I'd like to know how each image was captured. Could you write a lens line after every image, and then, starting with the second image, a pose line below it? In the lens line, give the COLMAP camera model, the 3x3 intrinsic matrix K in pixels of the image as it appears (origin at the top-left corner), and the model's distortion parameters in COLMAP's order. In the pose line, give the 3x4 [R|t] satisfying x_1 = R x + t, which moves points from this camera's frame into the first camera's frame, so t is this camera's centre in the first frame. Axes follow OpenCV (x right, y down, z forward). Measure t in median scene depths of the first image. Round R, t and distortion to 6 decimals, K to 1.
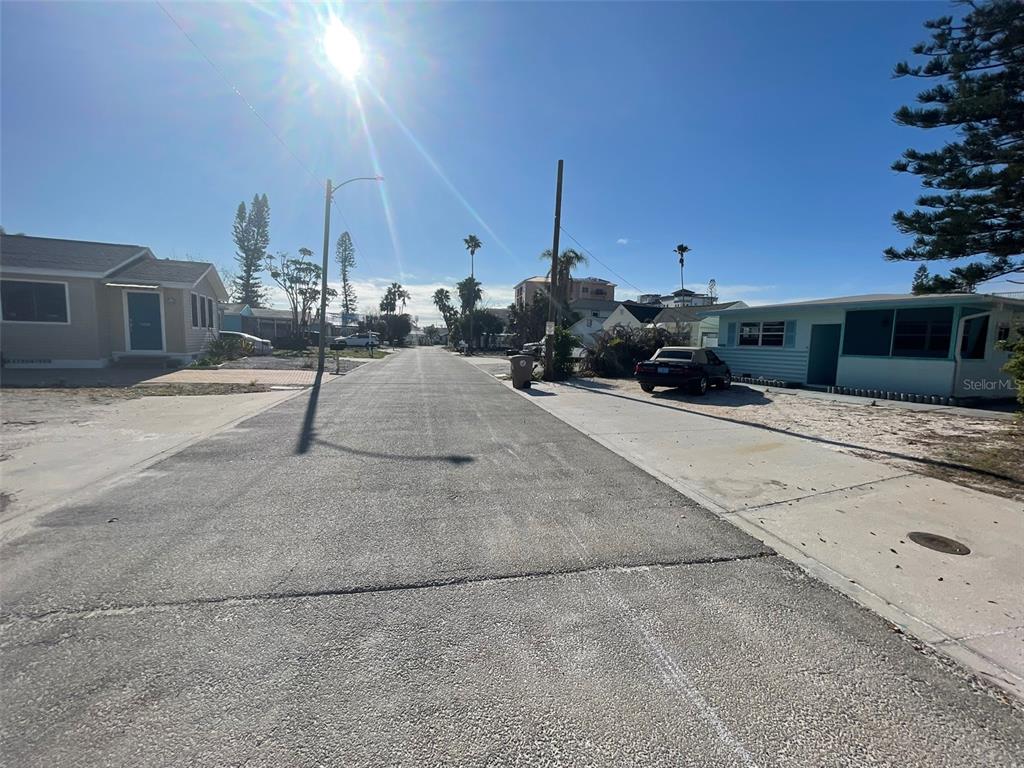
lens RADIAL K [[412.5, 0, 510.2], [0, 412.5, 385.0], [0, 0, 1]] dist [-0.000283, -0.000664]
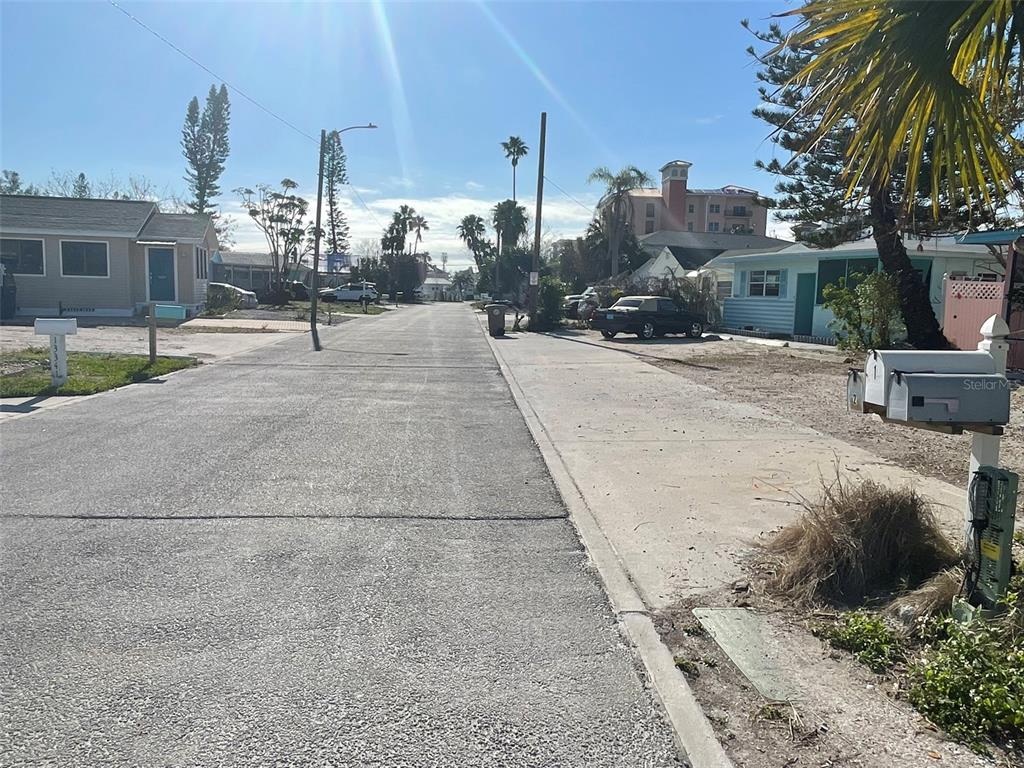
lens RADIAL K [[727.4, 0, 508.7], [0, 727.4, 382.5], [0, 0, 1]] dist [-0.004556, 0.003564]
pose [[0.990468, 0.014358, -0.136996, 0.082179], [-0.012512, 0.999819, 0.014326, 0.026317], [0.137177, -0.012476, 0.990468, -0.222253]]
